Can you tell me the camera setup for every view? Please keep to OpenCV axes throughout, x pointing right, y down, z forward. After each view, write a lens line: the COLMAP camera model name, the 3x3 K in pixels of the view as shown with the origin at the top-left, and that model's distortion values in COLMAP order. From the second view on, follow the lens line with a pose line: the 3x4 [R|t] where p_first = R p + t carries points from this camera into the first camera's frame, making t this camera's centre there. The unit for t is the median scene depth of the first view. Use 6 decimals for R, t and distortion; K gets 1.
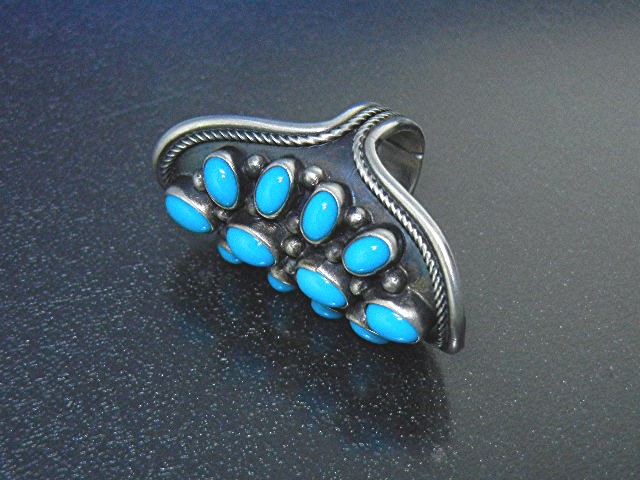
lens RADIAL K [[1431.7, 0, 320.8], [0, 1431.7, 240.7], [0, 0, 1]] dist [-0.131217, 0.000000]
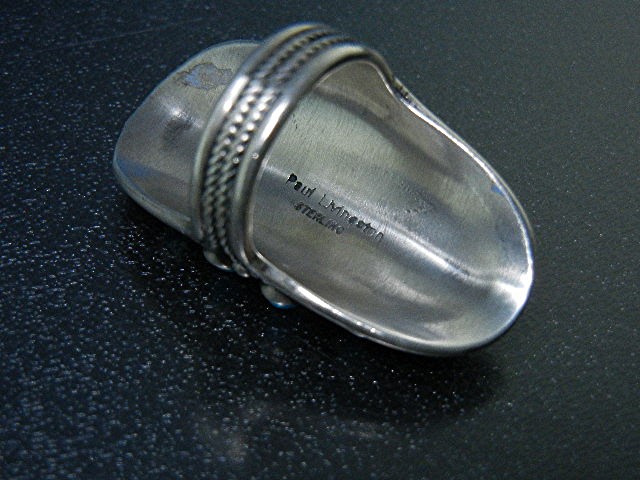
lens RADIAL K [[1431.7, 0, 318.9], [0, 1431.7, 239.4], [0, 0, 1]] dist [-0.131217, 0.000000]
pose [[0.995663, 0.085502, -0.036660, 0.024346], [-0.086092, 0.996177, -0.014828, 0.025838], [0.035252, 0.017920, 0.999218, 0.239897]]
